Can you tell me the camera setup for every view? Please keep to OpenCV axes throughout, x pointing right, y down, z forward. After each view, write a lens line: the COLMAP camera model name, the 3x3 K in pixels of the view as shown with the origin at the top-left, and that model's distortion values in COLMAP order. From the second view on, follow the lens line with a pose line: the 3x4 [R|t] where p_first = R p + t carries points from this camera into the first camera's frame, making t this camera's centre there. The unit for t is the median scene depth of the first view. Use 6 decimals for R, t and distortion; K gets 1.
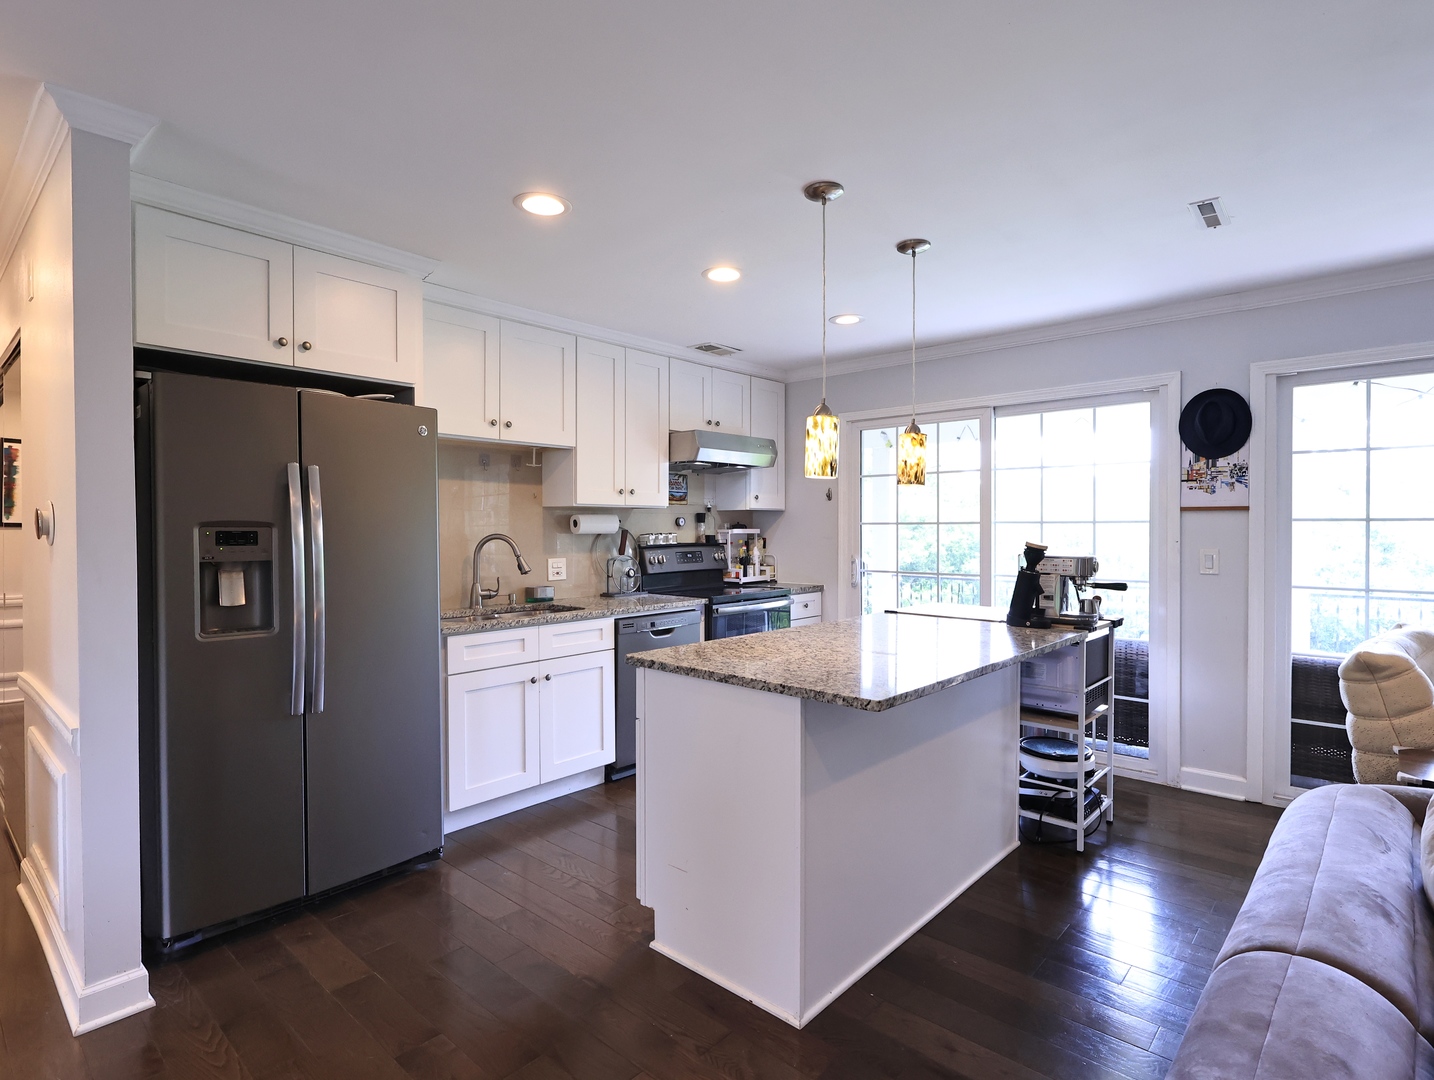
lens RADIAL K [[750.5, 0, 717.0], [0, 750.5, 540.0], [0, 0, 1]] dist [0.001913, 0.000039]
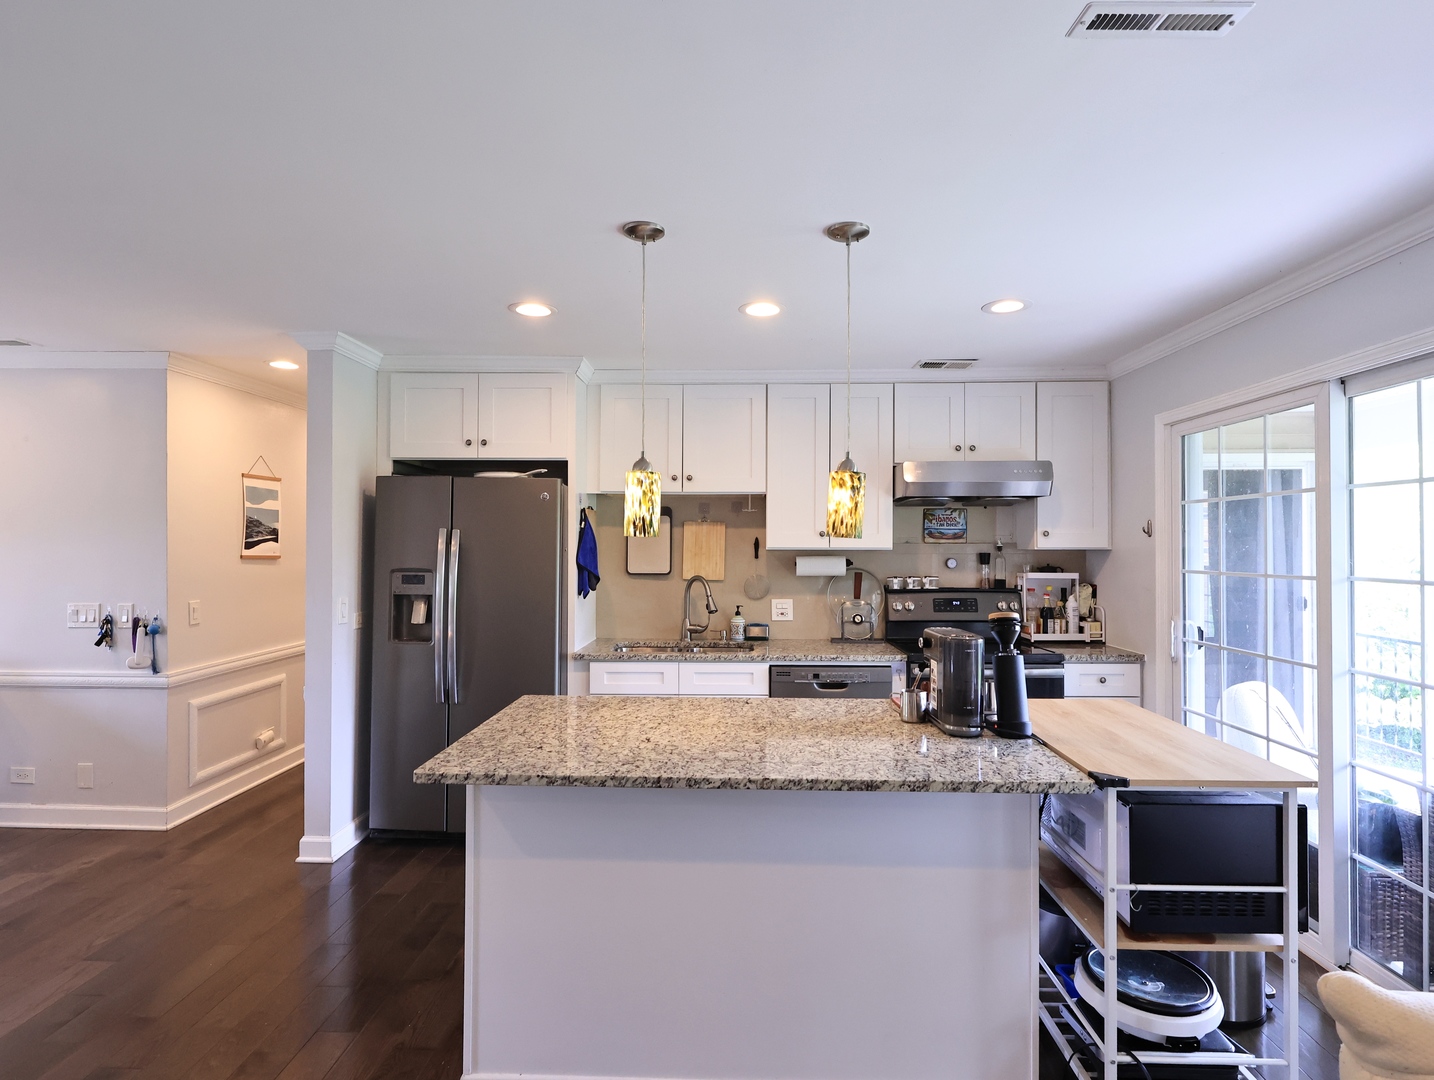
lens RADIAL K [[758.0, 0, 717.0], [0, 758.0, 540.0], [0, 0, 1]] dist [0.000395, -0.000691]
pose [[0.646215, -0.003076, -0.763149, 0.631505], [-0.016095, 0.999715, -0.017658, -0.044440], [0.762985, 0.023693, 0.645981, 0.321815]]
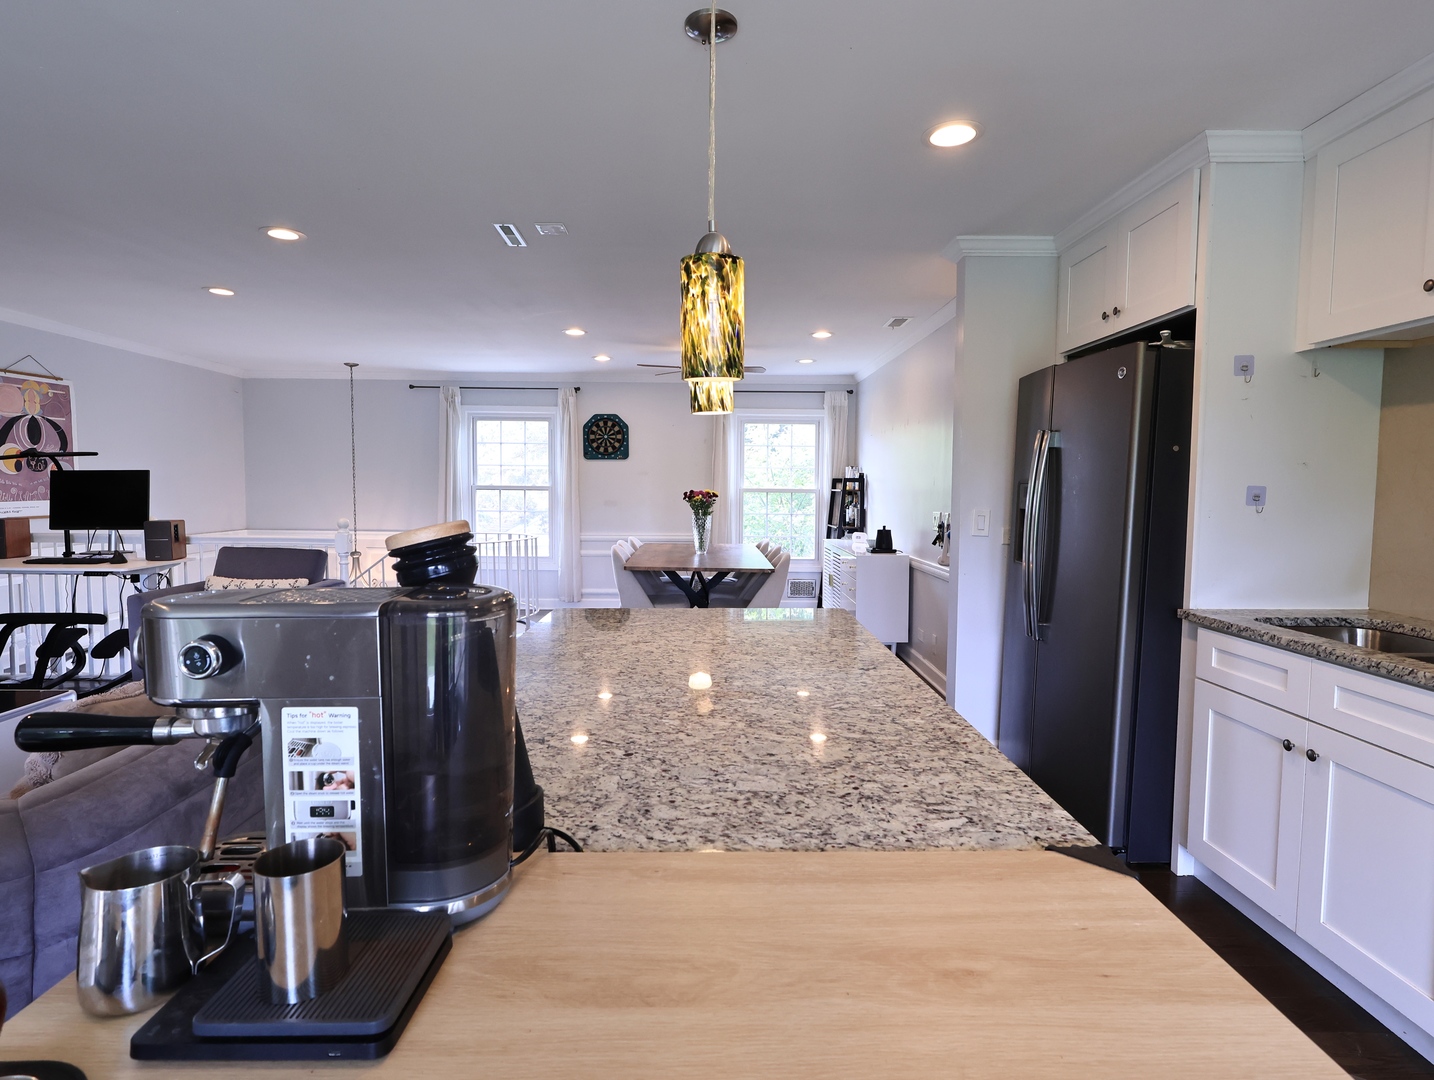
lens RADIAL K [[758.0, 0, 717.0], [0, 758.0, 540.0], [0, 0, 1]] dist [0.000395, -0.000691]
pose [[-0.730998, 0.042797, -0.681036, 0.462512], [-0.016259, 0.996656, 0.080083, -0.011320], [0.682186, 0.069614, -0.727858, 1.088235]]
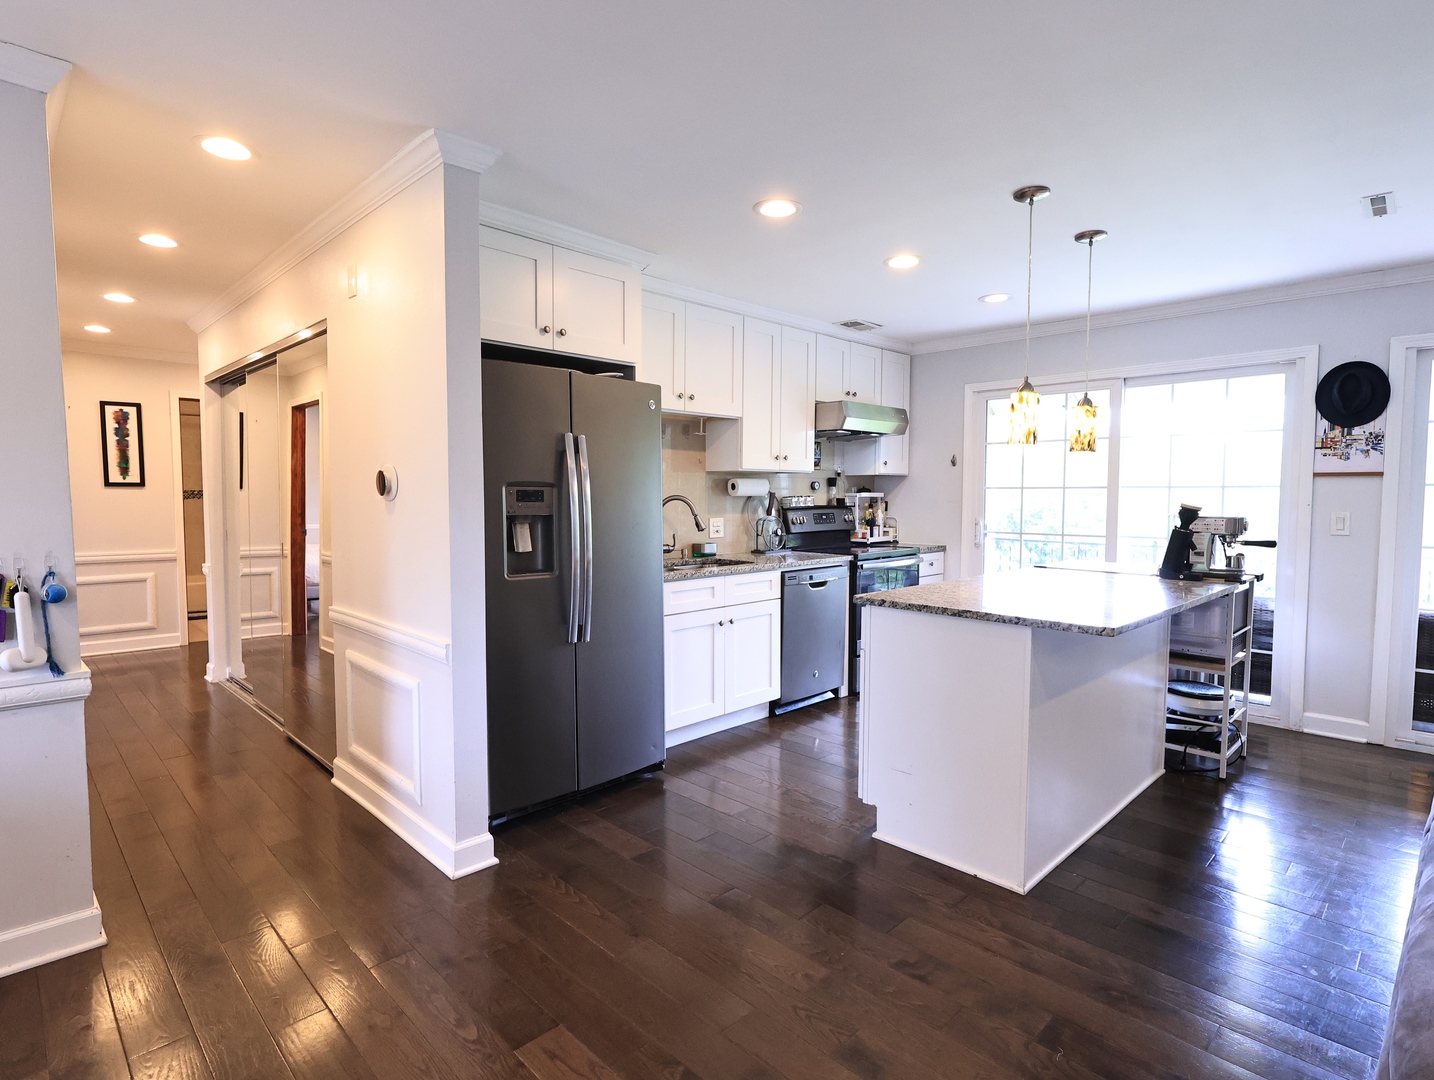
lens RADIAL K [[750.5, 0, 717.0], [0, 750.5, 540.0], [0, 0, 1]] dist [0.001913, 0.000039]
pose [[0.998394, 0.007388, -0.056159, -0.183256], [-0.004872, 0.998984, 0.044811, 0.008809], [0.056433, -0.044466, 0.997416, -0.130175]]
